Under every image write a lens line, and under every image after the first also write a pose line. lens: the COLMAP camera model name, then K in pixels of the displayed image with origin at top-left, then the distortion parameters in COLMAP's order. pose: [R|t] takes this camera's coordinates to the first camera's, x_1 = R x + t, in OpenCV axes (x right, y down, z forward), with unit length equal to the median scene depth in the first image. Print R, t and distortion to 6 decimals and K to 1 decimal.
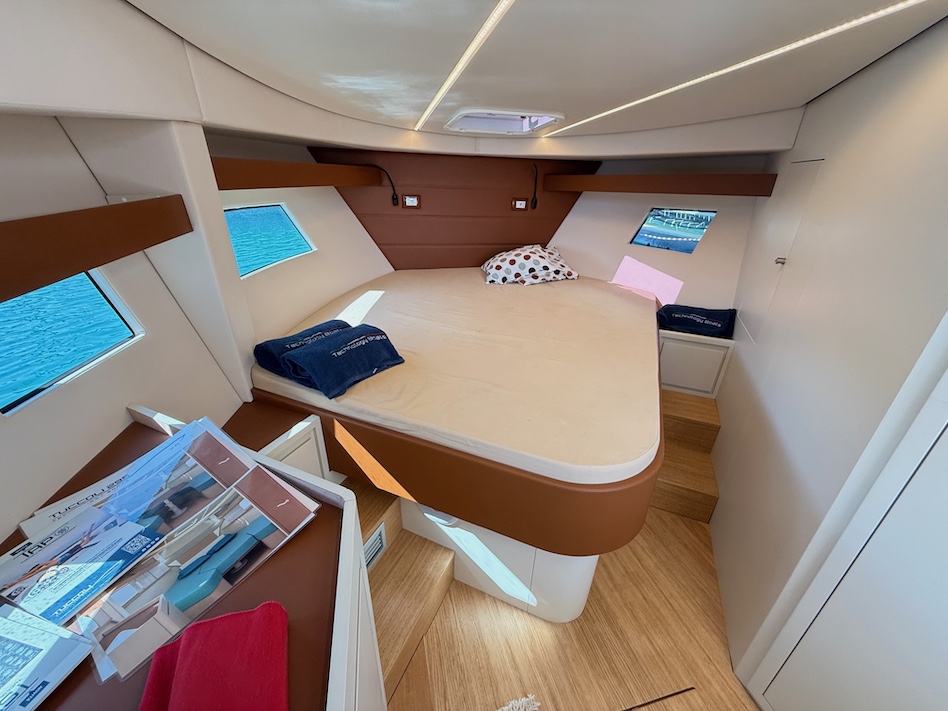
lens RADIAL K [[379.7, 0, 474.0], [0, 379.7, 355.5], [0, 0, 1]] dist [0.001097, -0.000152]
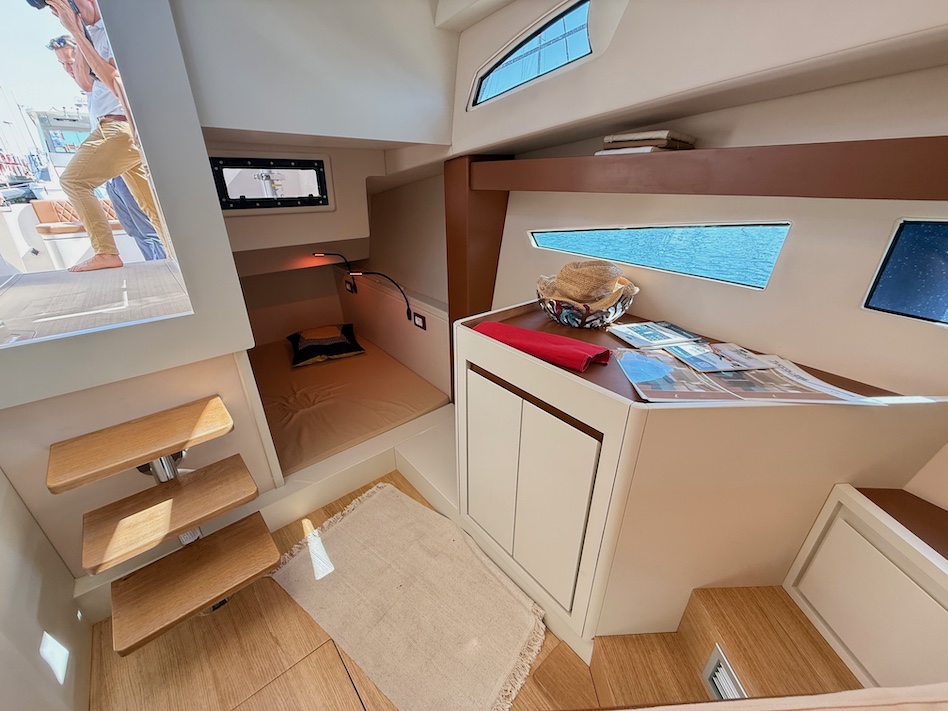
lens RADIAL K [[379.7, 0, 474.0], [0, 379.7, 355.5], [0, 0, 1]] dist [0.001097, -0.000152]
pose [[-0.893692, 0.164503, -0.417438, 0.177309], [-0.219782, 0.650601, 0.726921, -0.136758], [0.391166, 0.741388, -0.545282, 0.474440]]
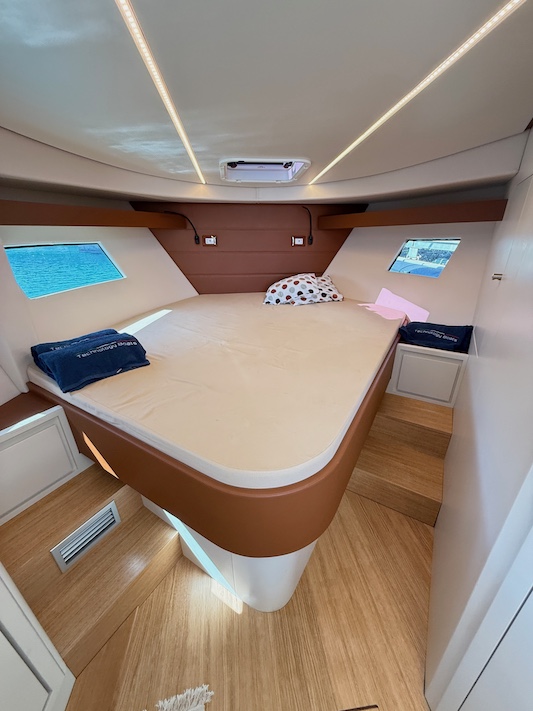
lens RADIAL K [[284.7, 0, 267.8], [0, 284.7, 353.0], [0, 0, 1]] dist [0.001097, -0.000152]
pose [[0.990035, 0.023784, -0.138800, 0.237765], [-0.029051, 0.998928, -0.036044, 0.001778], [0.137794, 0.039717, 0.989664, 0.124944]]
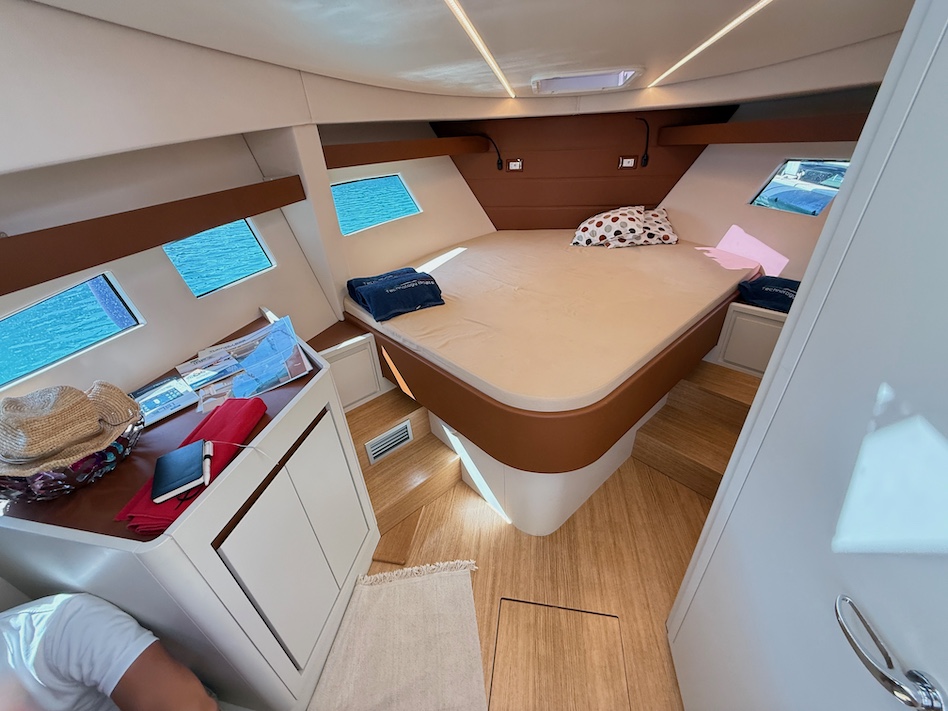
lens RADIAL K [[379.7, 0, 474.0], [0, 379.7, 355.5], [0, 0, 1]] dist [0.001097, -0.000152]
pose [[0.907239, 0.148064, -0.393694, 0.325772], [-0.111713, 0.987198, 0.113840, 0.024126], [0.405510, -0.059299, 0.912165, -0.086823]]
